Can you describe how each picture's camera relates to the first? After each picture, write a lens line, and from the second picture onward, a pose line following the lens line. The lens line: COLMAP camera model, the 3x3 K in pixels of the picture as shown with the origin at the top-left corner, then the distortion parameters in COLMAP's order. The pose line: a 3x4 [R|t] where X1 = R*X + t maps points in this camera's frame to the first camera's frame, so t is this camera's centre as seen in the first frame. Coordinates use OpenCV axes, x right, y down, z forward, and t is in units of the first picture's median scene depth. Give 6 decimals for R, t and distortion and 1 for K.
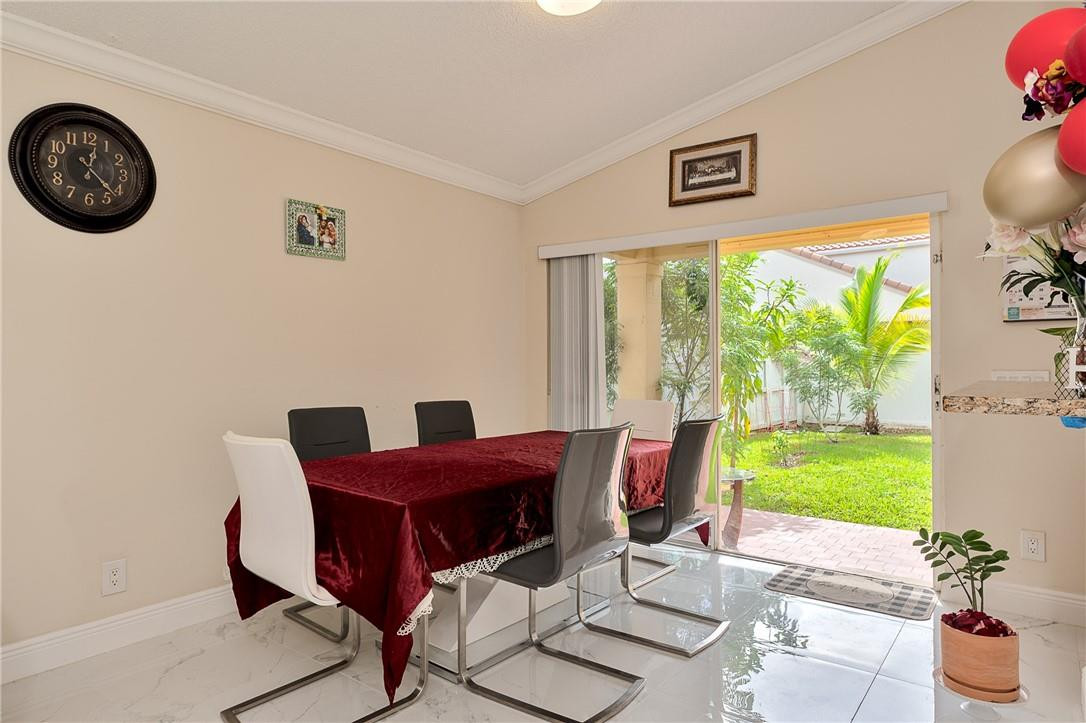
lens RADIAL K [[652.8, 0, 541.6], [0, 652.8, 358.7], [0, 0, 1]] dist [-0.004777, -0.001461]
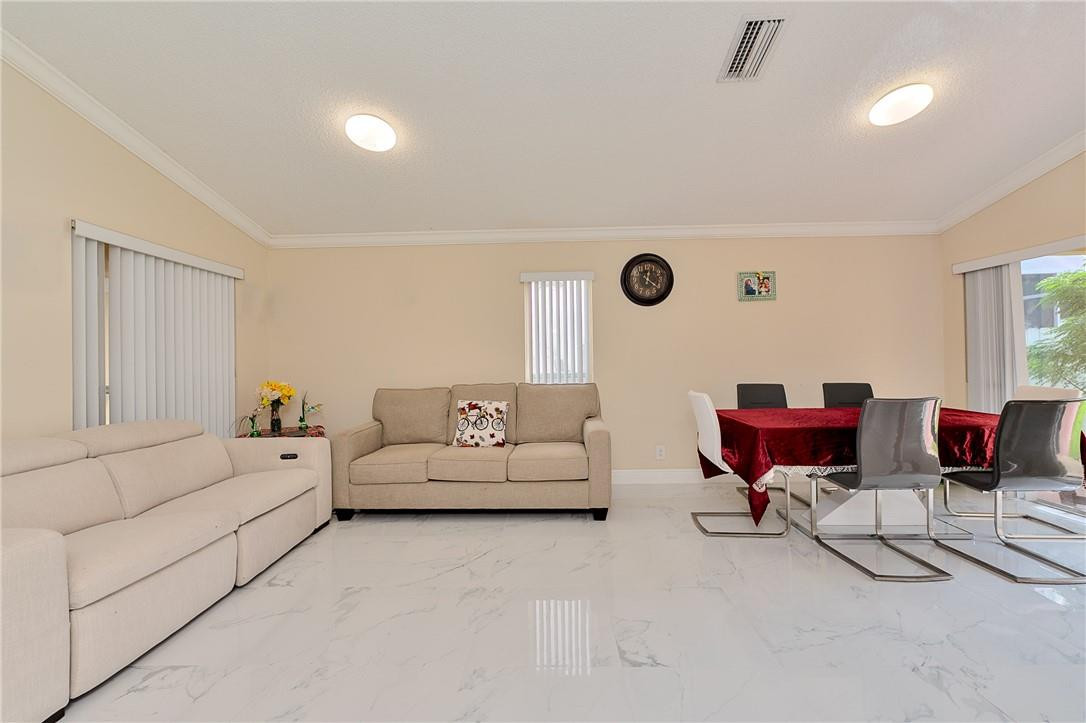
lens RADIAL K [[482.4, 0, 545.7], [0, 482.4, 359.1], [0, 0, 1]] dist [-0.002279, -0.000772]
pose [[0.592740, -0.015744, -0.805240, 0.443196], [0.019294, 0.999800, -0.005345, 0.002436], [0.805163, -0.012368, 0.592925, -0.310683]]
